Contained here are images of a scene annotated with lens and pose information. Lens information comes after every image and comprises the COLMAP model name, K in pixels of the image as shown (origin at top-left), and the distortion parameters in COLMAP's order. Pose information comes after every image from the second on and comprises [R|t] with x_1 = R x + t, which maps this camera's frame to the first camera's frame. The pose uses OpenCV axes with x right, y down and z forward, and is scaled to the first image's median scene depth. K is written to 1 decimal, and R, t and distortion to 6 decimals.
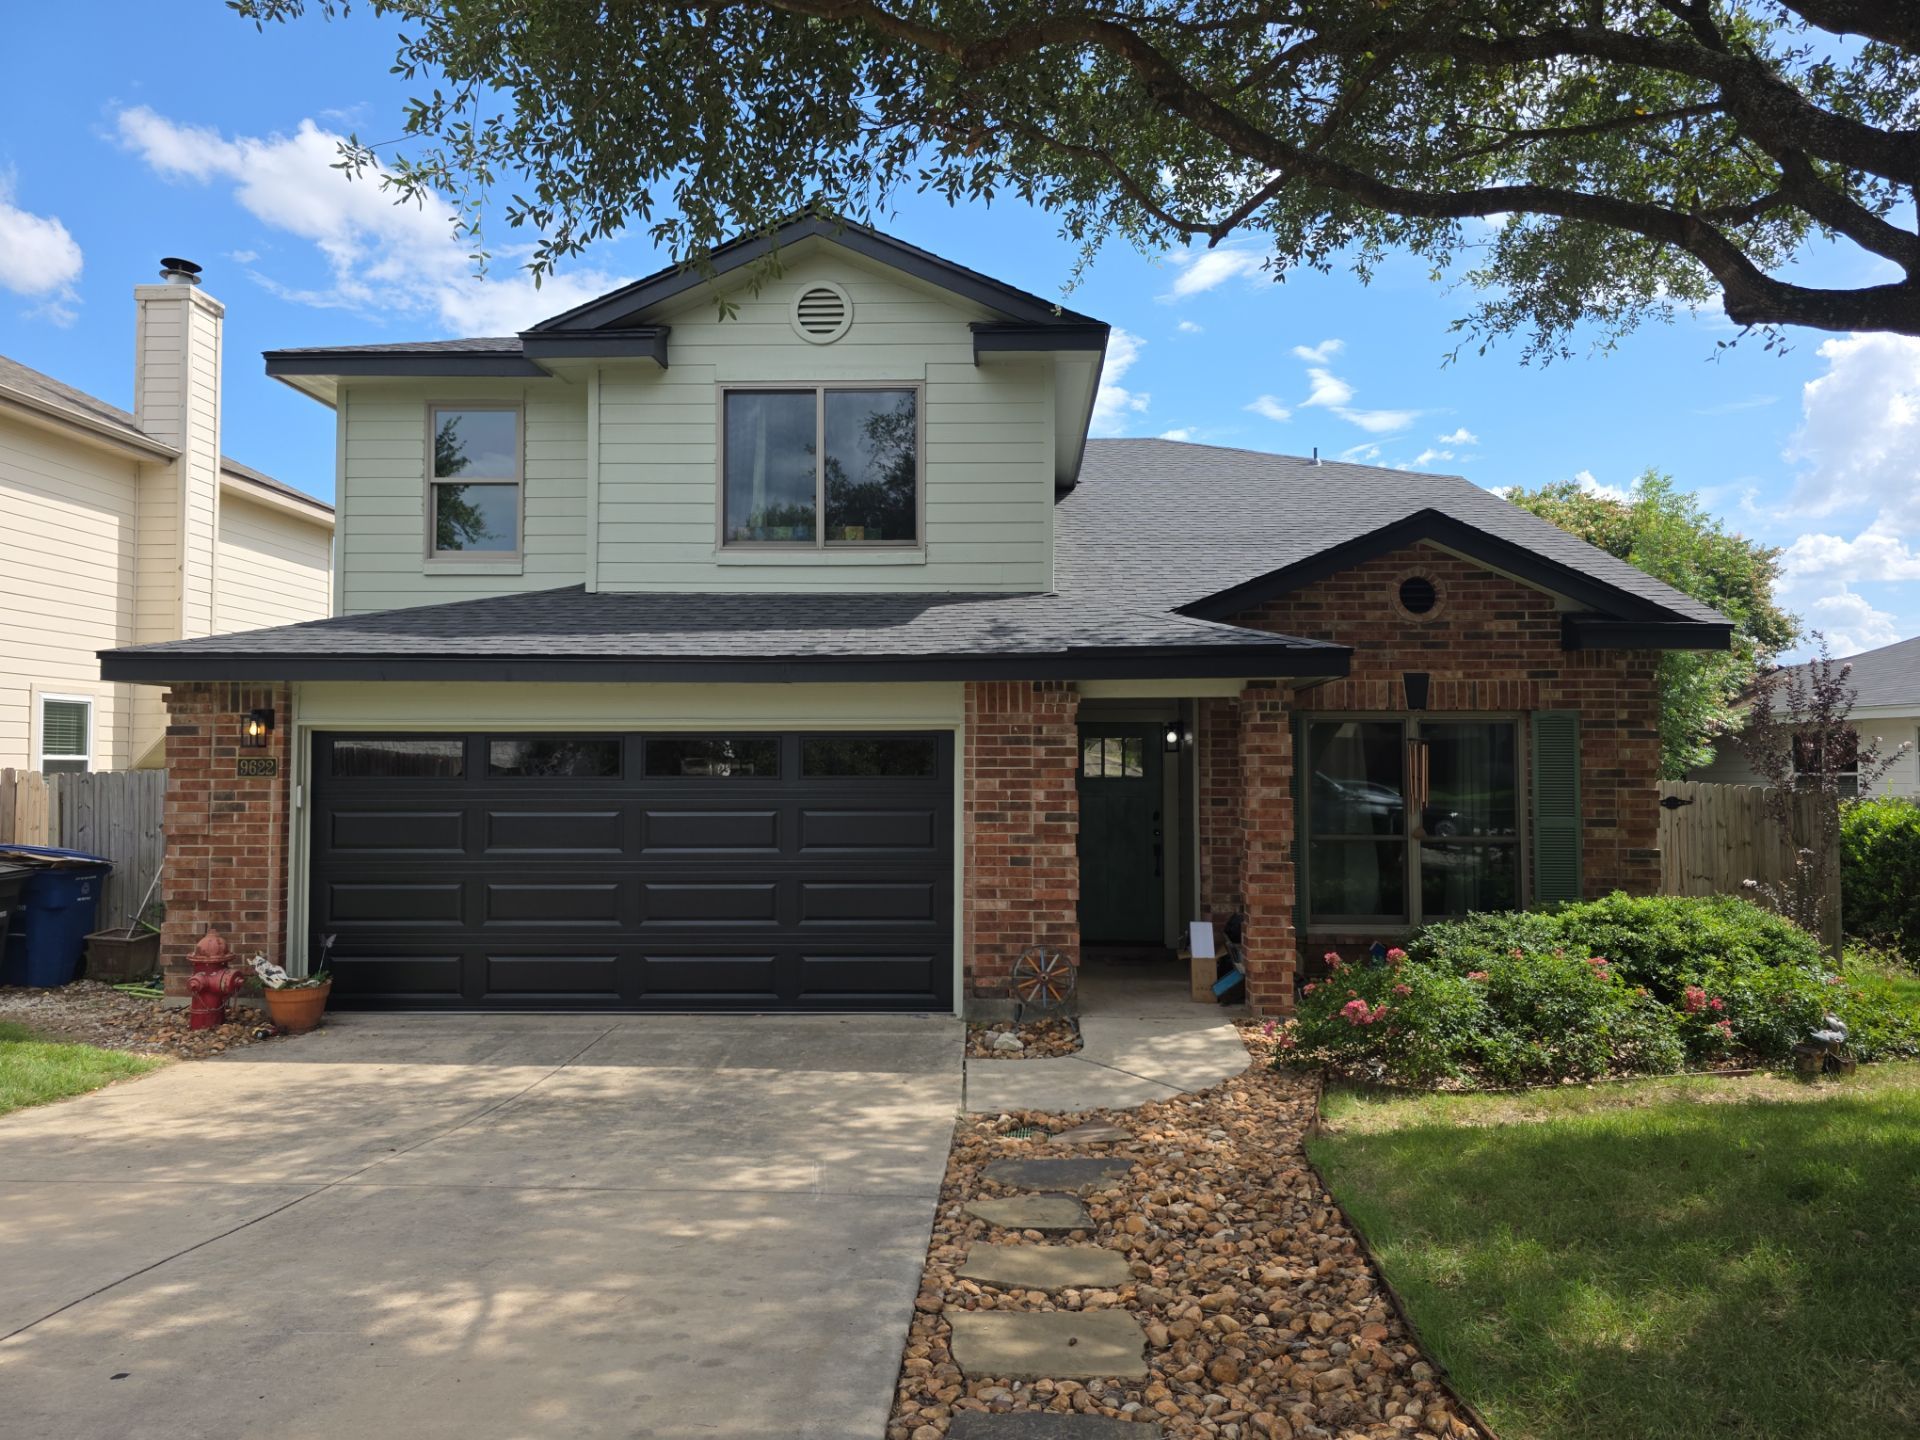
lens RADIAL K [[1282.1, 0, 975.1], [0, 1282.1, 714.4], [0, 0, 1]] dist [0.127832, -0.203545]
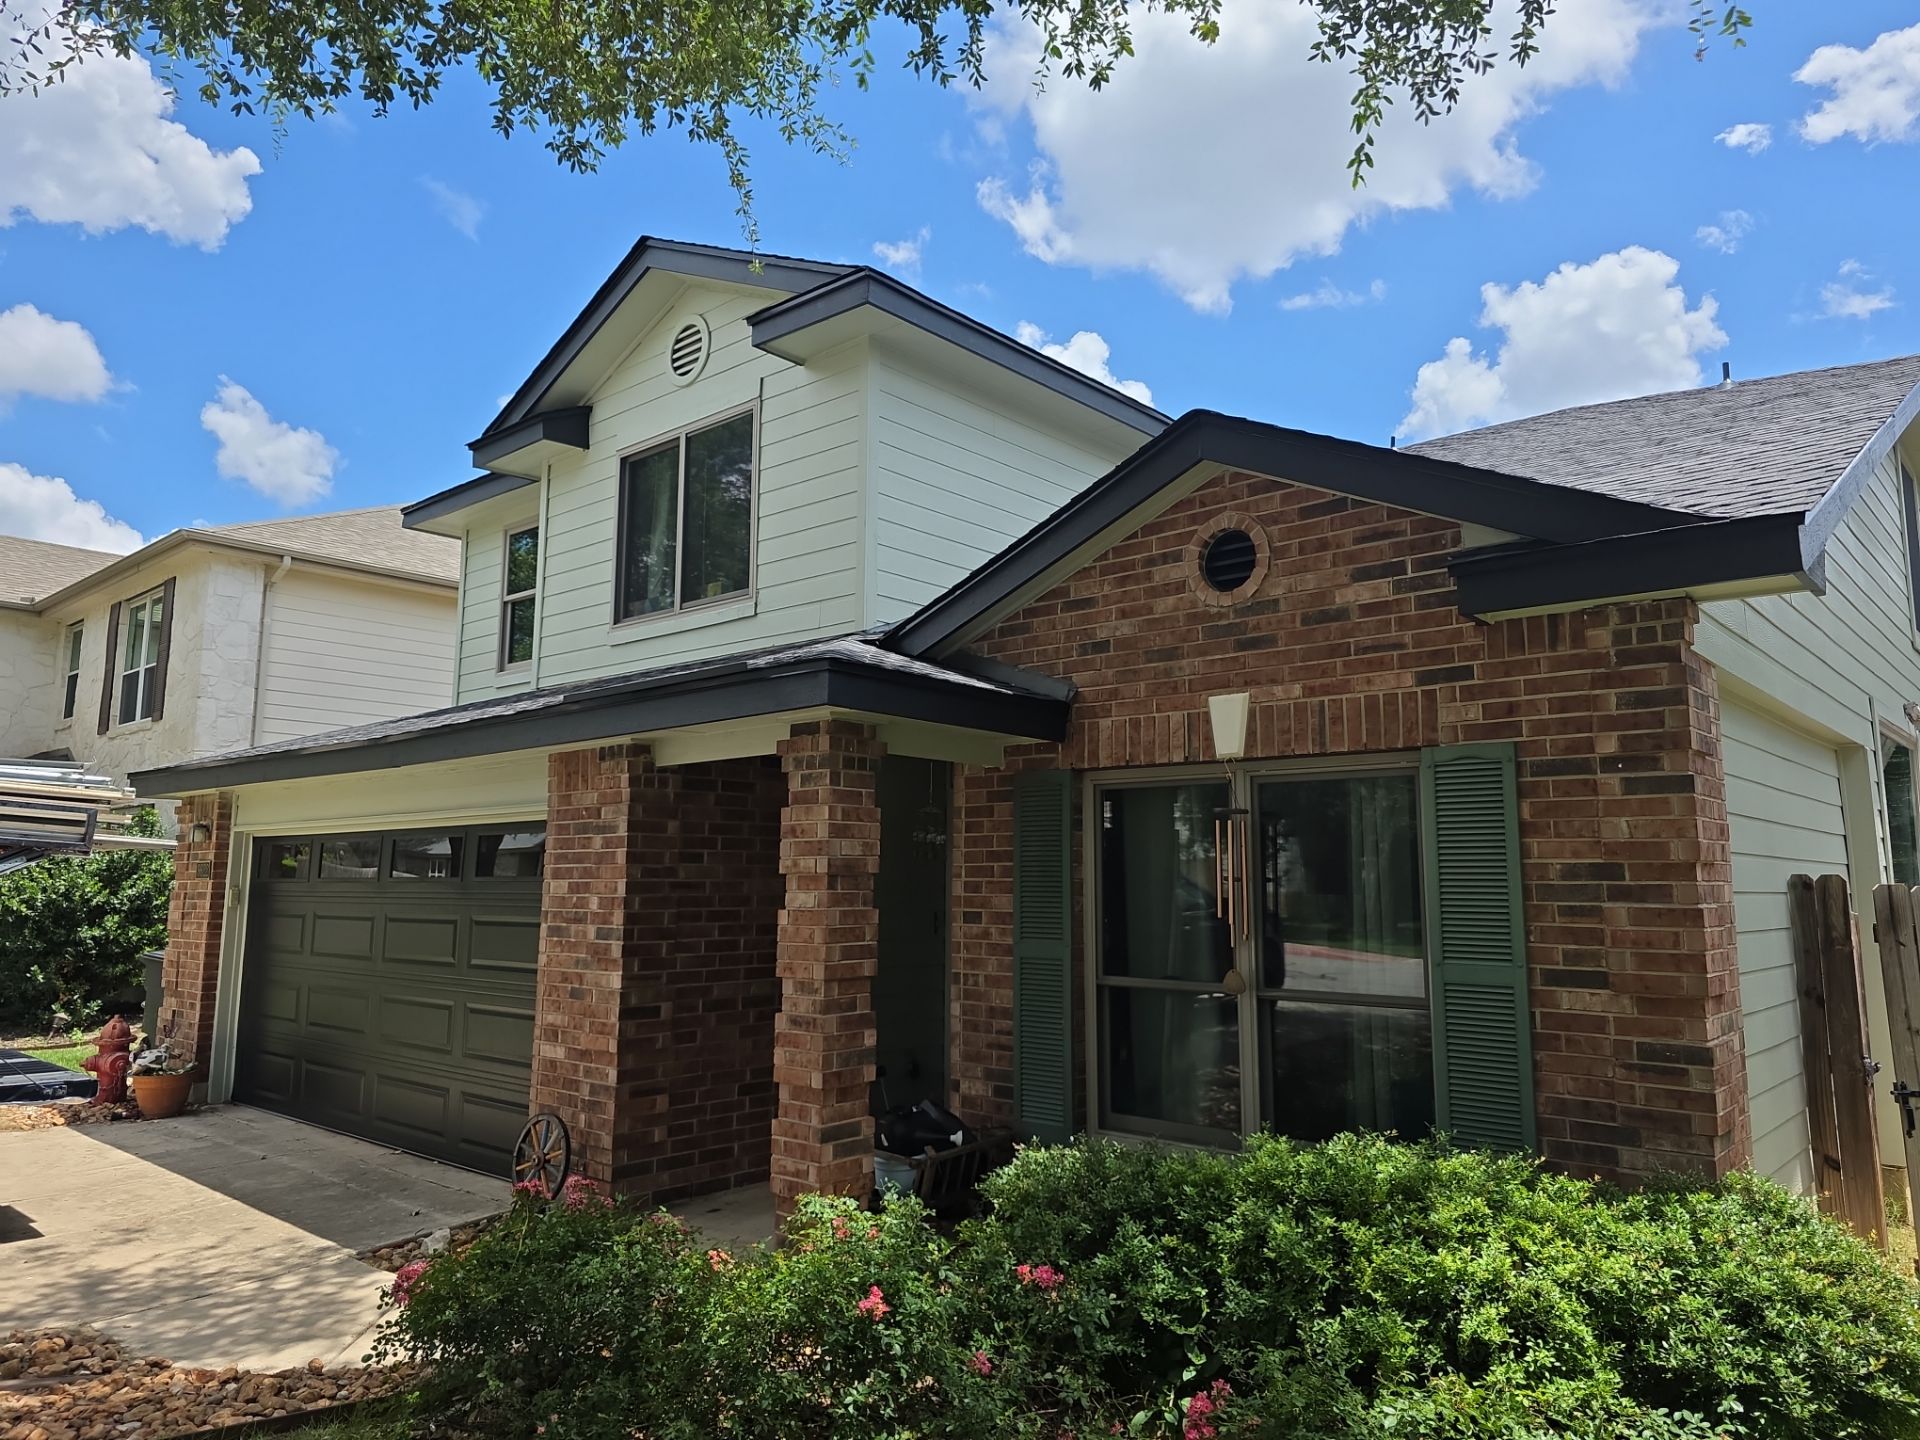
lens RADIAL K [[1282.1, 0, 975.1], [0, 1282.1, 714.4], [0, 0, 1]] dist [0.127832, -0.203545]
pose [[0.773613, -0.080528, -0.628521, 0.675755], [0.022212, 0.994729, -0.100108, 0.034259], [0.633269, 0.063484, 0.771323, 0.547339]]
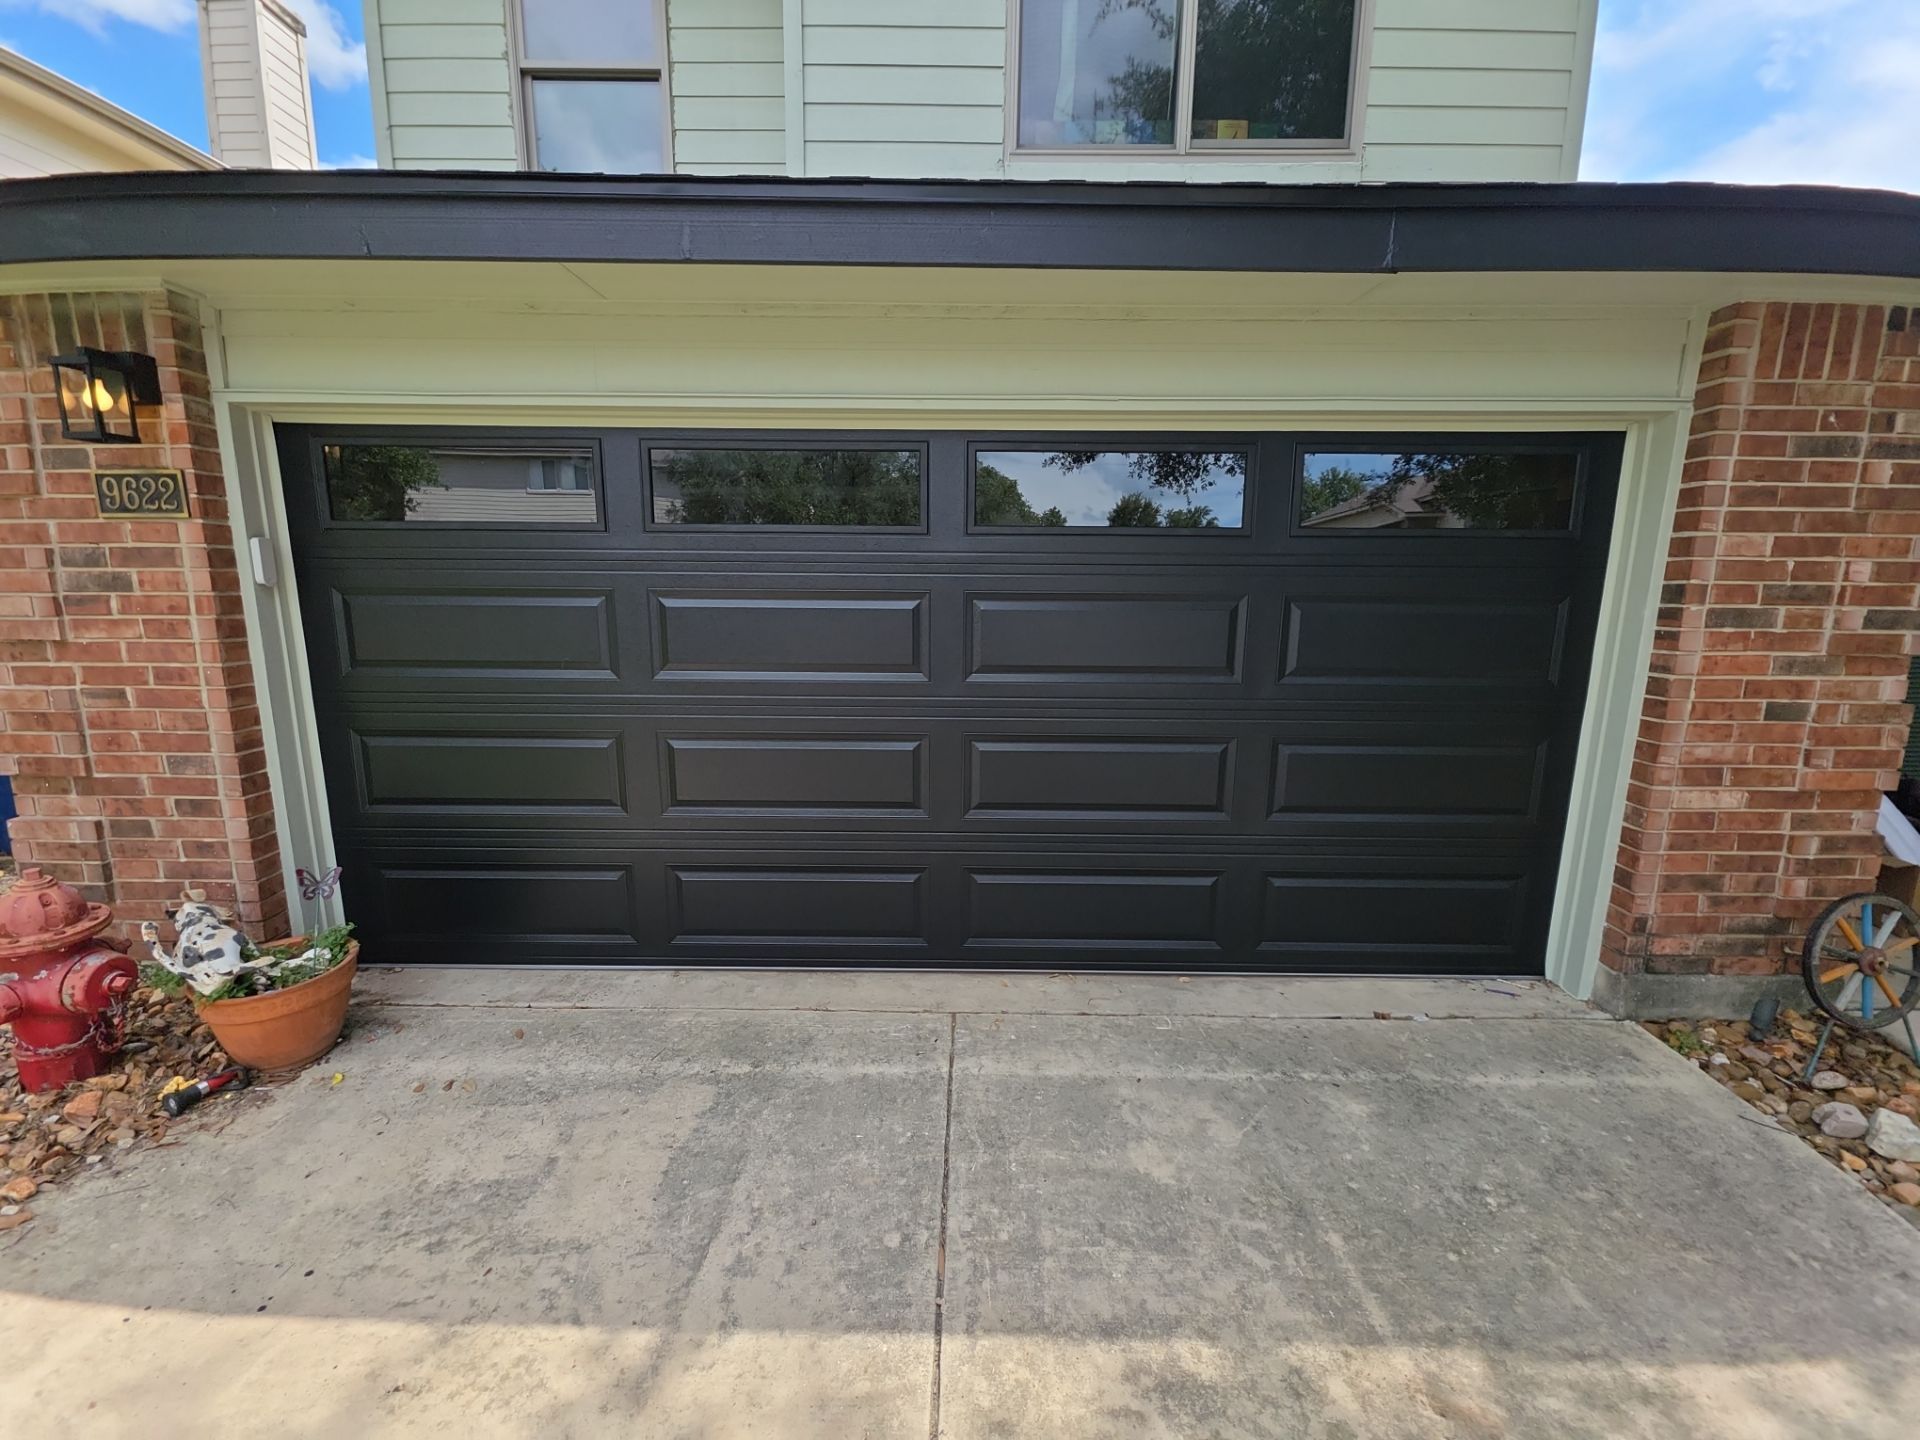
lens RADIAL K [[755.8, 0, 964.1], [0, 755.8, 715.3], [0, 0, 1]] dist [0.015739, -0.009485]
pose [[0.999491, 0.002194, 0.031840, -0.271336], [-0.008965, 0.976770, 0.214105, 0.056874], [-0.030630, -0.214281, 0.976292, 0.717792]]
